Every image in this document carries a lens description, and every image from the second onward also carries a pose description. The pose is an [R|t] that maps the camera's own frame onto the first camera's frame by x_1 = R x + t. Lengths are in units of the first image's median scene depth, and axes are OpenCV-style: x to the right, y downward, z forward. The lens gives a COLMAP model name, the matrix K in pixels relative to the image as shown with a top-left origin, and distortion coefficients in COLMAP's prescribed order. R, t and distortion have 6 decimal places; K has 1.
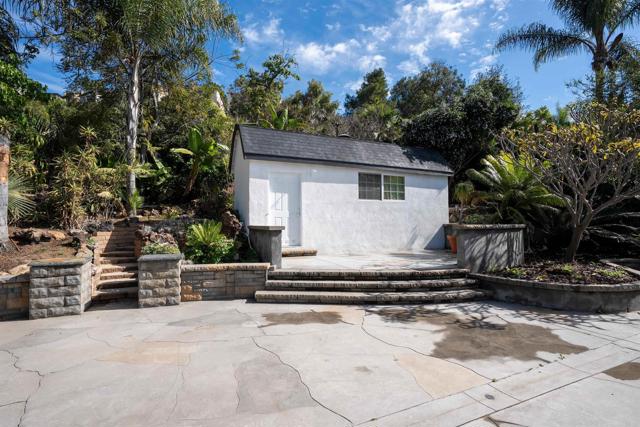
lens RADIAL K [[313.0, 0, 320.0], [0, 313.0, 224.6], [0, 0, 1]] dist [-0.011264, -0.000404]
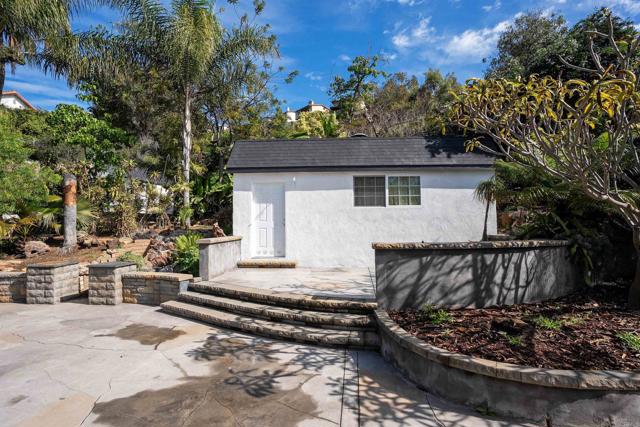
lens RADIAL K [[312.7, 0, 320.0], [0, 312.7, 213.5], [0, 0, 1]] dist [-0.038066, 0.022602]
pose [[0.879823, -0.021782, -0.474801, 0.499885], [0.001135, 0.999043, -0.043729, -0.025653], [0.475299, 0.037935, 0.879006, 0.200997]]
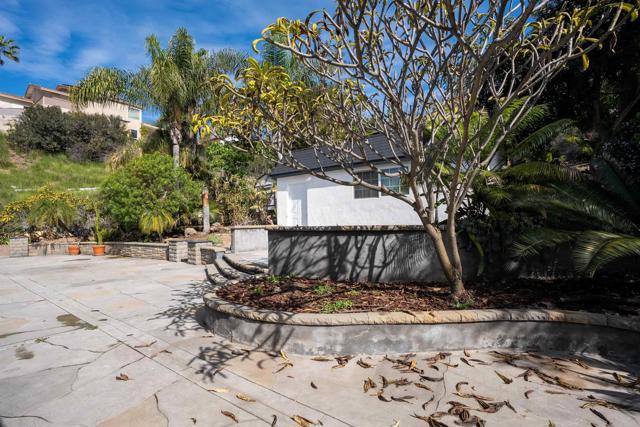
lens RADIAL K [[303.1, 0, 319.0], [0, 303.1, 222.2], [0, 0, 1]] dist [-0.001512, -0.000165]
pose [[0.473743, -0.005489, -0.880646, 1.017756], [0.007469, 0.999970, -0.002215, -0.005118], [0.880631, -0.005528, 0.473770, 0.481306]]
